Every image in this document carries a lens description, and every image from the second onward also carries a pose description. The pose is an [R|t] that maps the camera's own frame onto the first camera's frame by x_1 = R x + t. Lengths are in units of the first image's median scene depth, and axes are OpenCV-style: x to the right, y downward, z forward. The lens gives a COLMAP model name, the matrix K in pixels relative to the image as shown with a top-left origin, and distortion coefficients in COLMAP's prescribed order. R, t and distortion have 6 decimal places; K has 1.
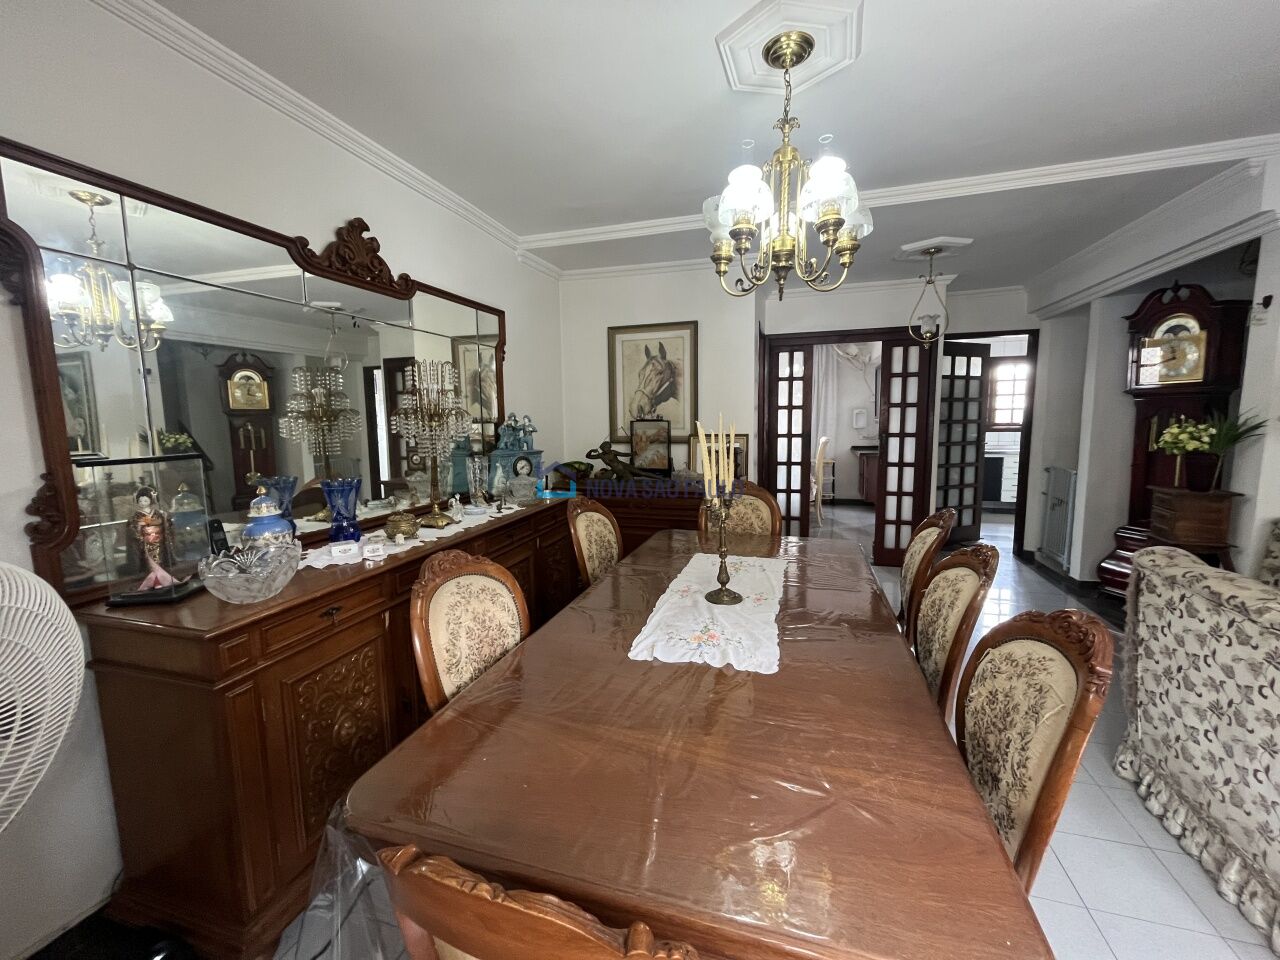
lens RADIAL K [[513.7, 0, 639.5], [0, 513.7, 482.0], [0, 0, 1]] dist [-0.008276, 0.000447]
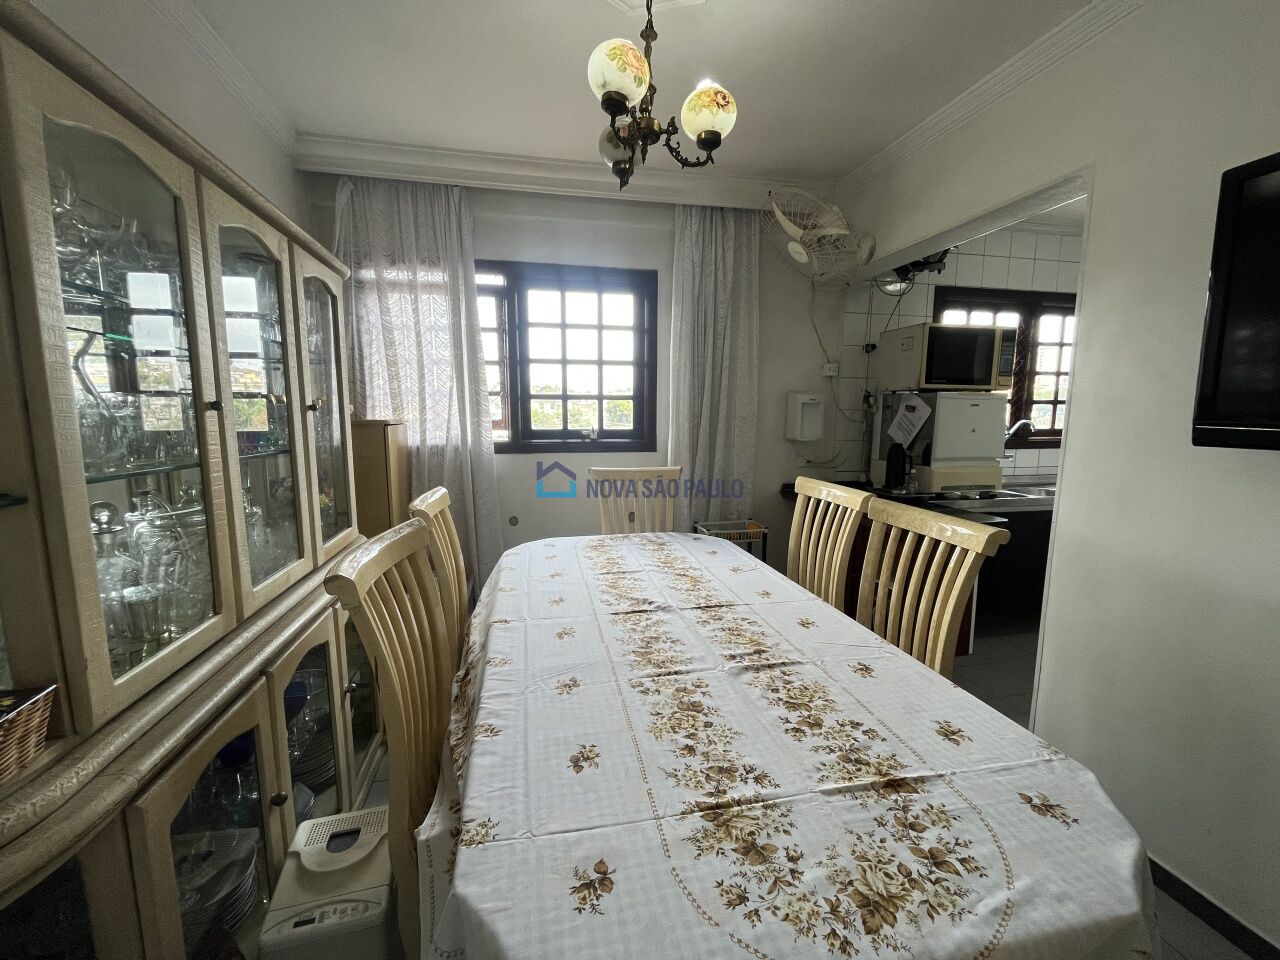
lens RADIAL K [[513.7, 0, 637.2], [0, 513.7, 479.5], [0, 0, 1]] dist [-0.008276, 0.000447]
pose [[0.865446, -0.046191, 0.498868, 0.126488], [0.040388, 0.998932, 0.022427, -0.097480], [-0.499371, 0.000739, 0.866388, 0.774311]]
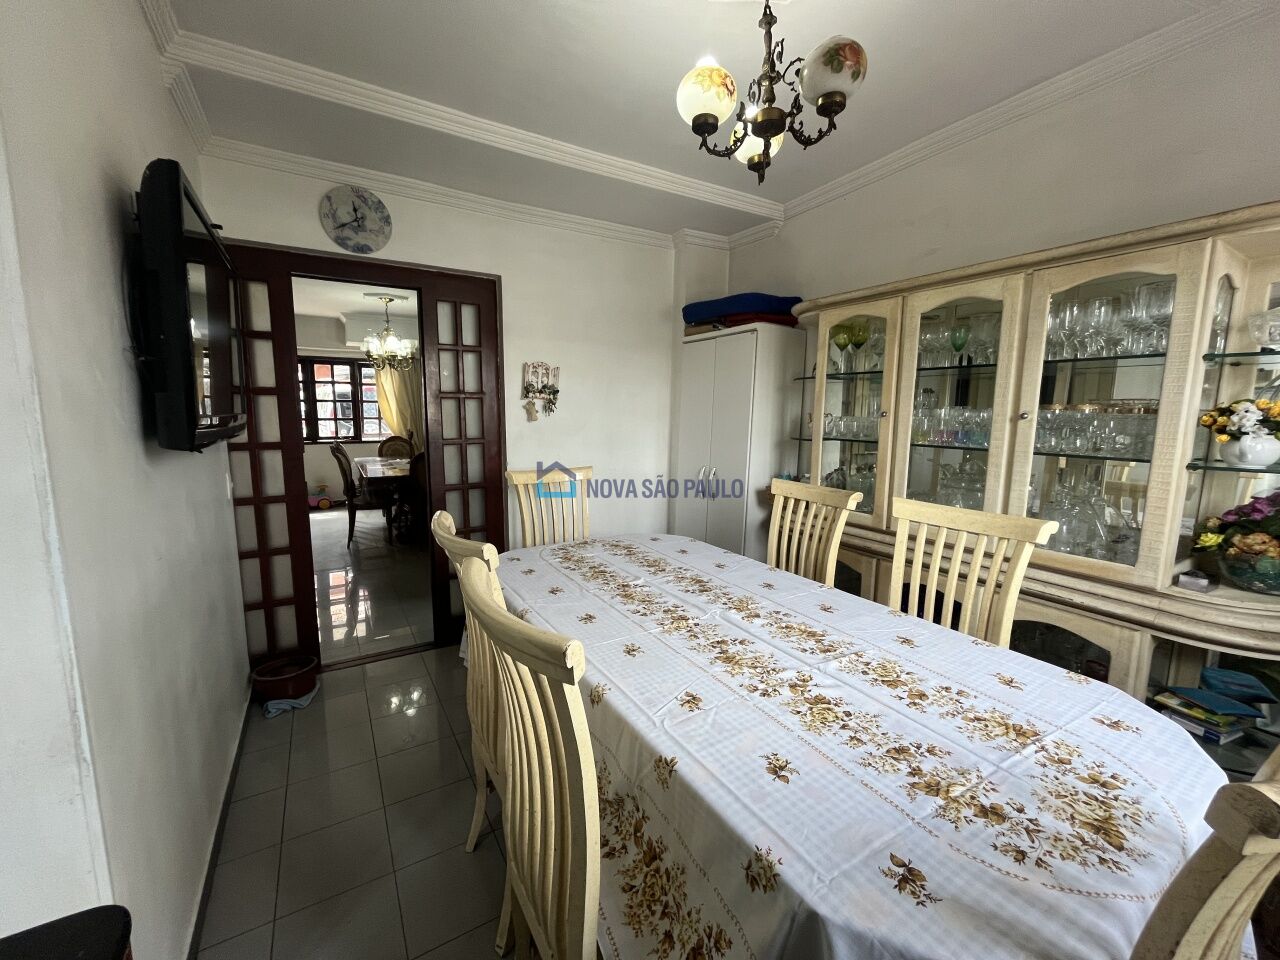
lens RADIAL K [[513.7, 0, 641.4], [0, 513.7, 479.2], [0, 0, 1]] dist [-0.008276, 0.000447]
pose [[-0.644755, 0.119956, -0.754918, 0.400500], [-0.077907, 0.972154, 0.221013, -0.135657], [0.760409, 0.201313, -0.617455, 1.033100]]
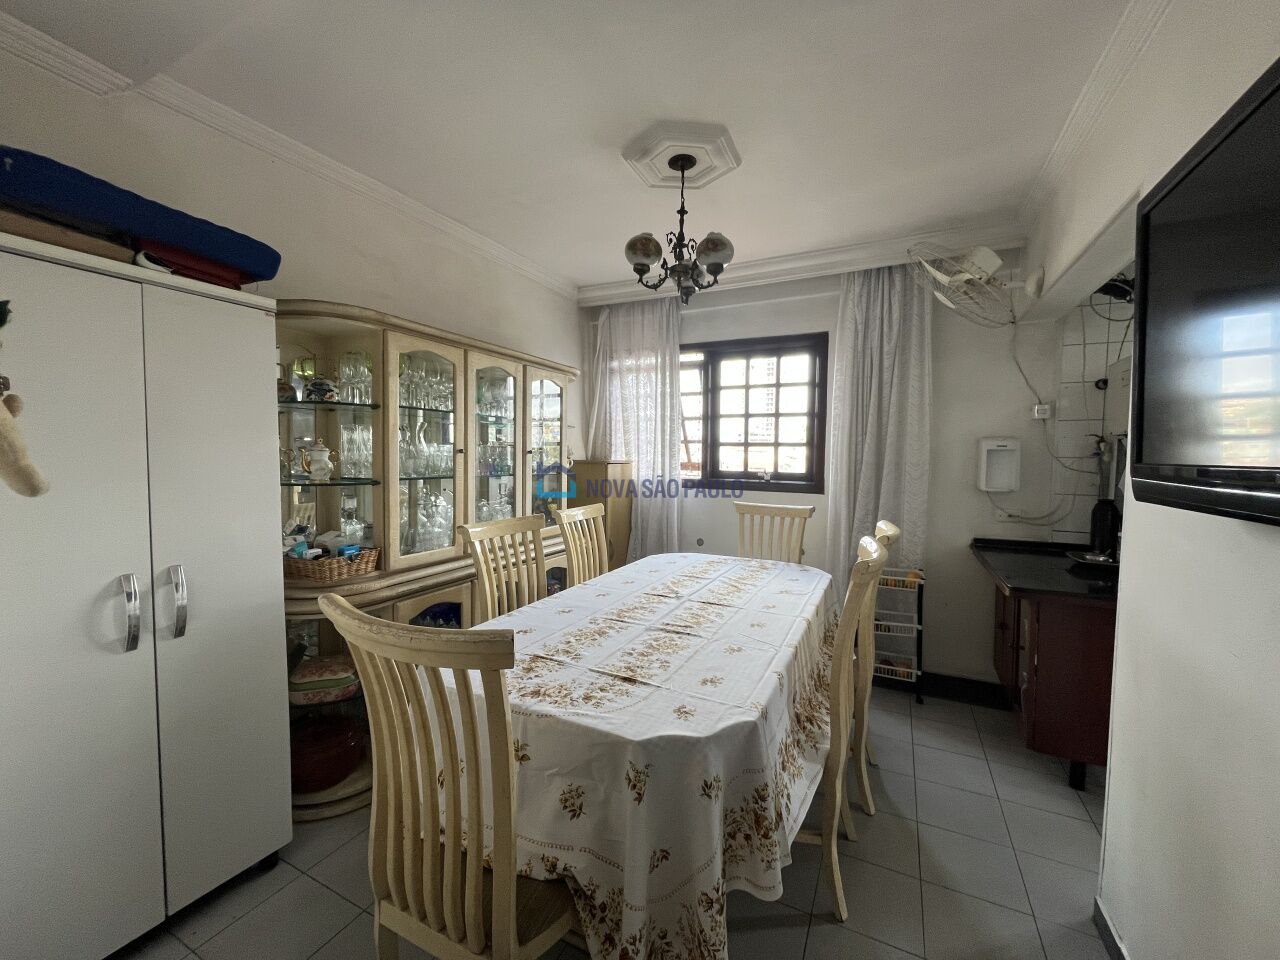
lens RADIAL K [[513.7, 0, 635.9], [0, 513.7, 472.4], [0, 0, 1]] dist [-0.008276, 0.000447]
pose [[0.988977, 0.035462, -0.143759, 0.247529], [-0.046919, 0.995919, -0.077099, -0.086878], [0.140438, 0.082995, 0.986605, 0.661756]]
